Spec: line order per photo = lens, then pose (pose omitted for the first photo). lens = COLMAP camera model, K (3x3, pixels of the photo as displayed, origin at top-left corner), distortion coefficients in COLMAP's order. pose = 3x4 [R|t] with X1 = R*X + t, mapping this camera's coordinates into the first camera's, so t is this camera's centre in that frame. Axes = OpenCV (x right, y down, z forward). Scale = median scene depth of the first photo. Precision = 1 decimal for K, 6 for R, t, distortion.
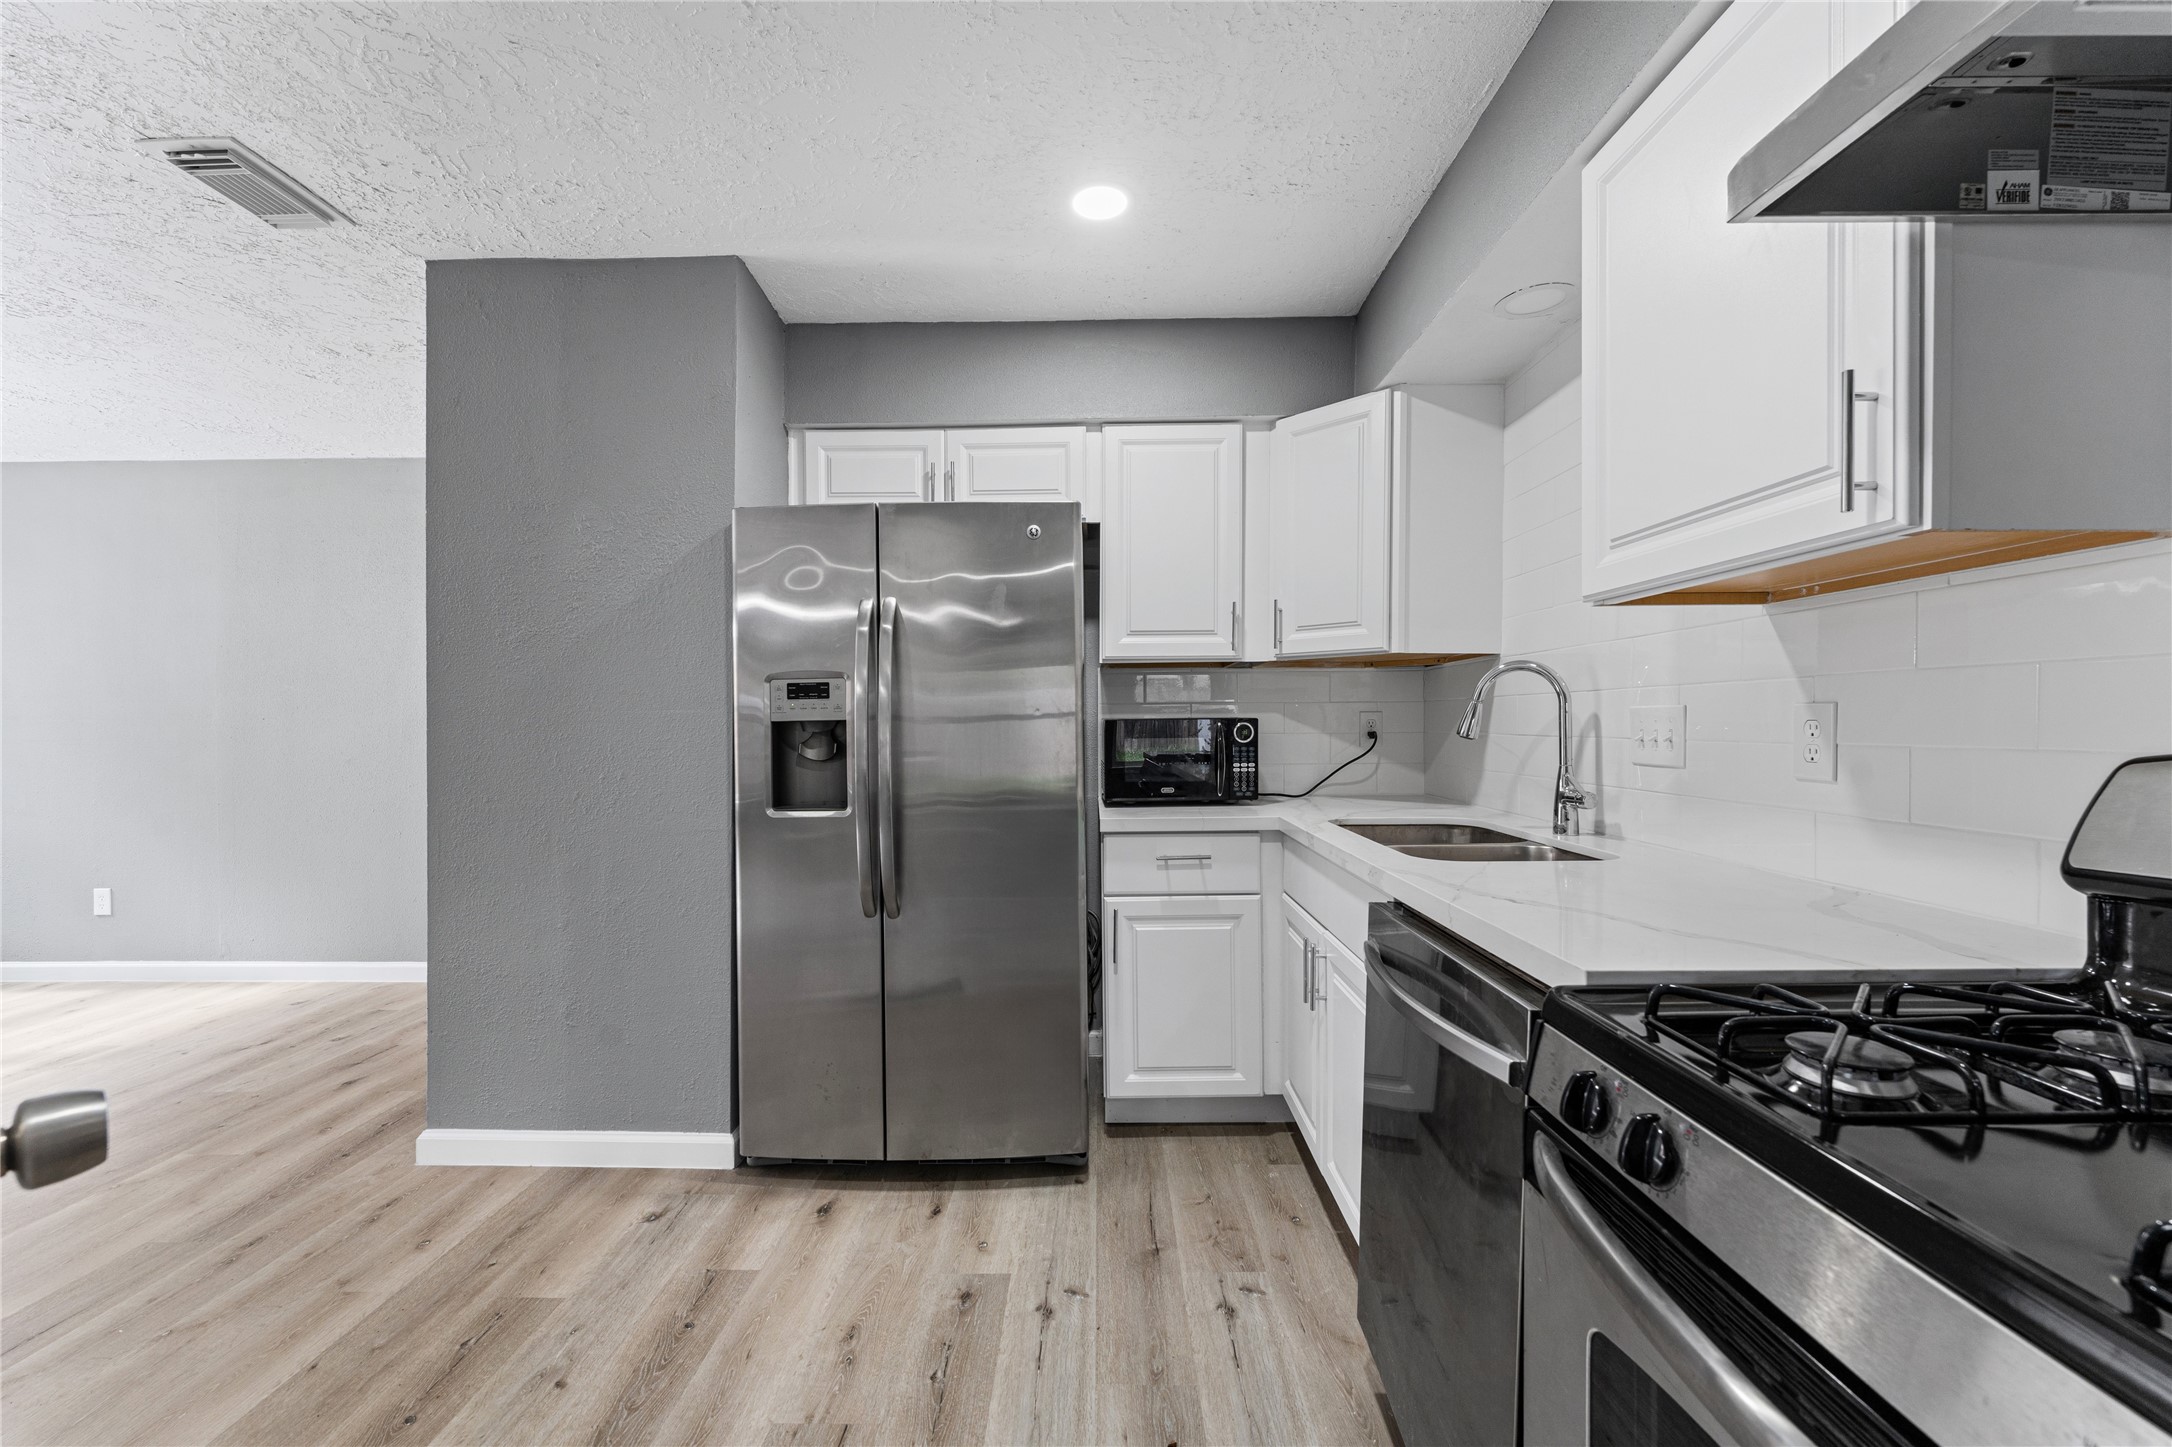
lens RADIAL K [[866.5, 0, 1092.3], [0, 866.5, 718.3], [0, 0, 1]] dist [-0.001121, -0.000043]
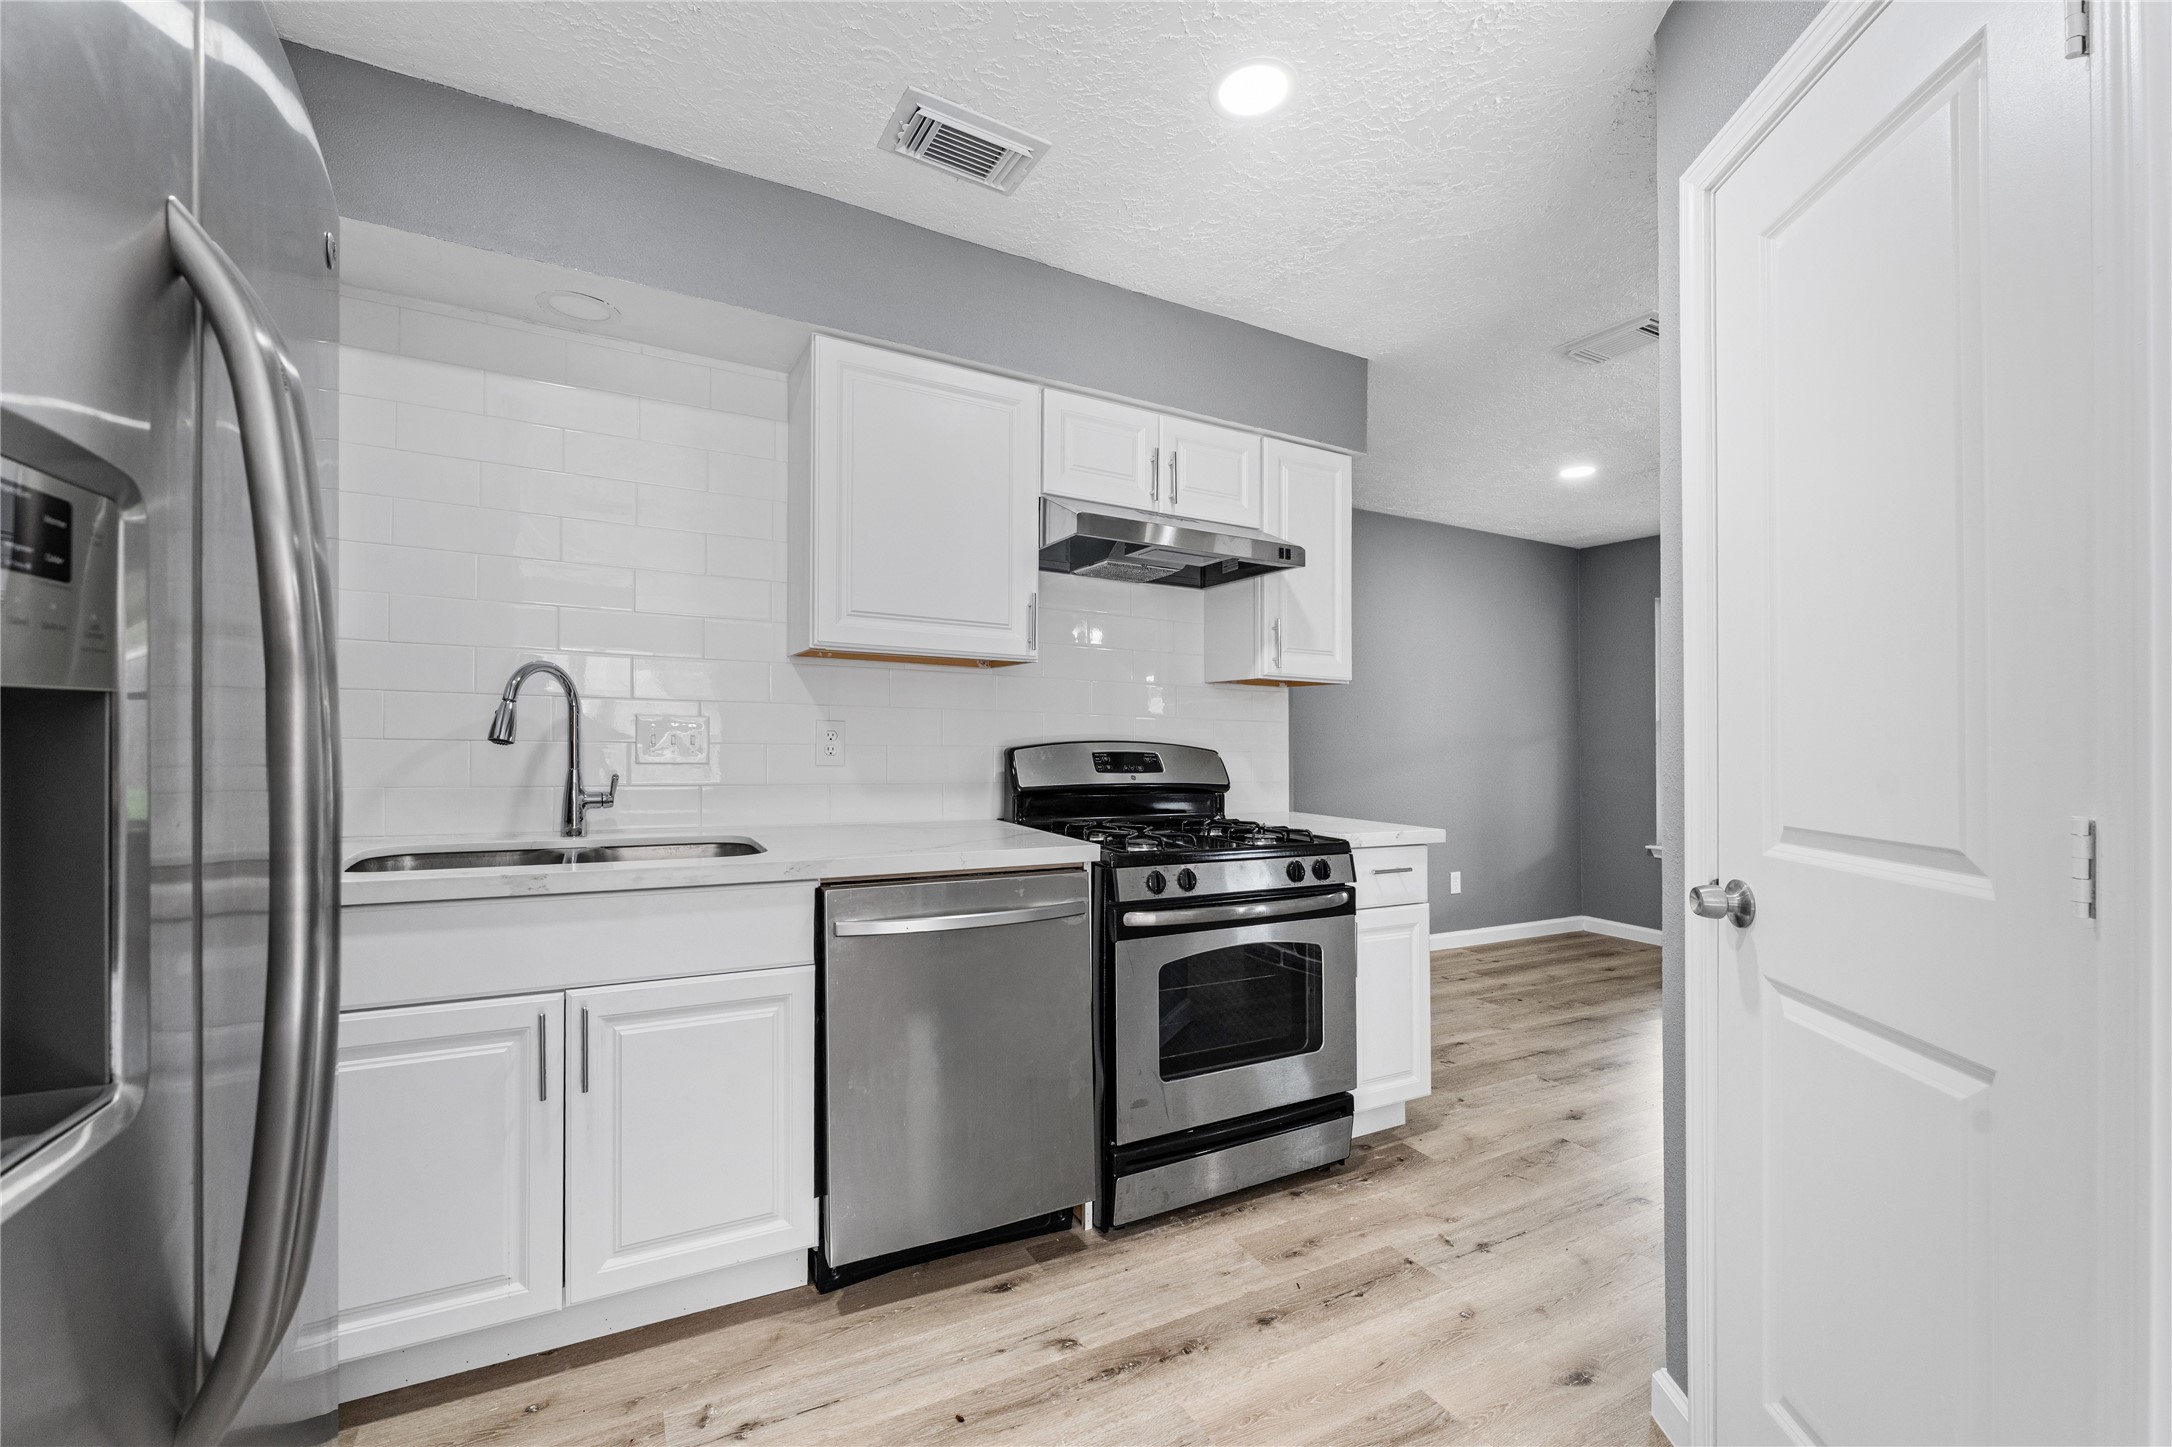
lens RADIAL K [[866.5, 0, 1052.7], [0, 866.5, 762.6], [0, 0, 1]] dist [-0.001121, -0.000043]
pose [[-0.466567, -0.001838, 0.884484, -0.730989], [-0.003606, 0.999993, 0.000176, 0.054398], [-0.884478, -0.003108, -0.466571, 1.173555]]
